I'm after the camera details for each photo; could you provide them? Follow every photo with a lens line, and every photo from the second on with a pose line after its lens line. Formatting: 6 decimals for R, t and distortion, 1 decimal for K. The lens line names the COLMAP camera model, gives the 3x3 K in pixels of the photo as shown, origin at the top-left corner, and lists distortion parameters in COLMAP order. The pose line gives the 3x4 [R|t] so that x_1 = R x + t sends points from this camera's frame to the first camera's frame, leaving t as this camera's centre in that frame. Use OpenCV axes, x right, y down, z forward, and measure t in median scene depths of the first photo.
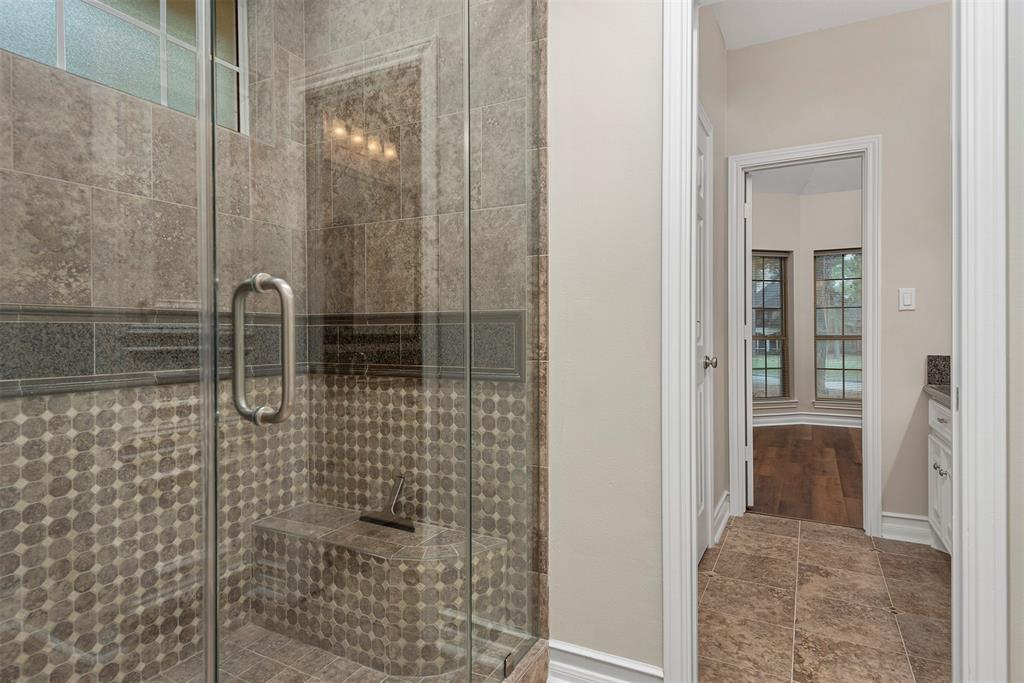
lens RADIAL K [[551.5, 0, 513.3], [0, 551.5, 338.4], [0, 0, 1]] dist [0.005451, -0.006064]
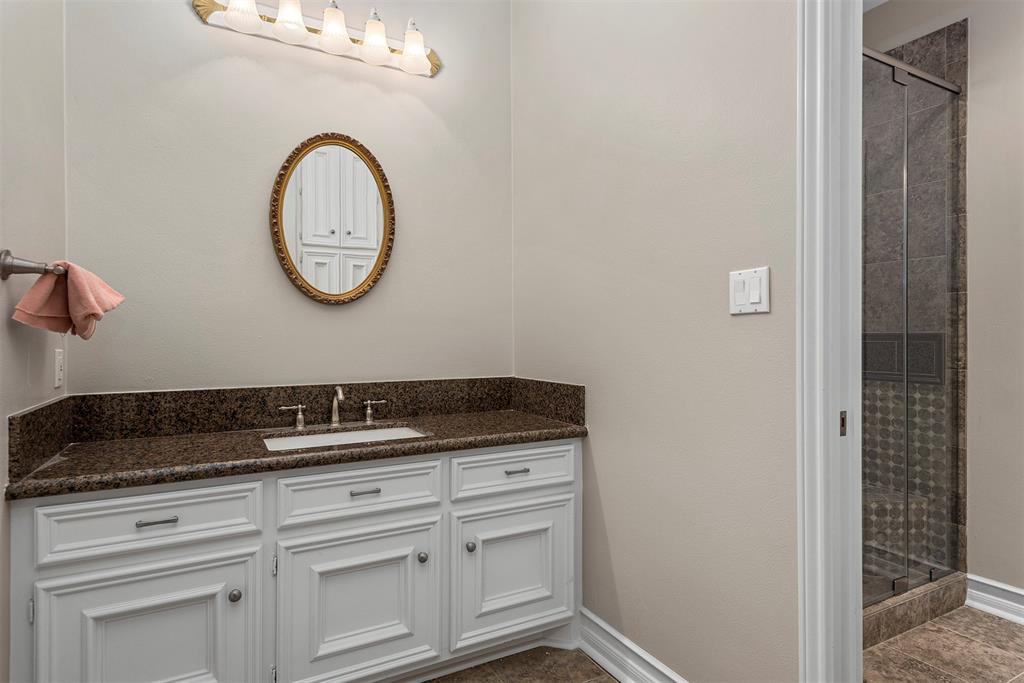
lens RADIAL K [[551.5, 0, 506.2], [0, 551.5, 338.2], [0, 0, 1]] dist [0.005451, -0.006064]
pose [[0.823459, 0.001413, -0.567374, -0.098679], [-0.002131, 0.999998, -0.000603, -0.034222], [0.567372, 0.001705, 0.823460, -0.756325]]
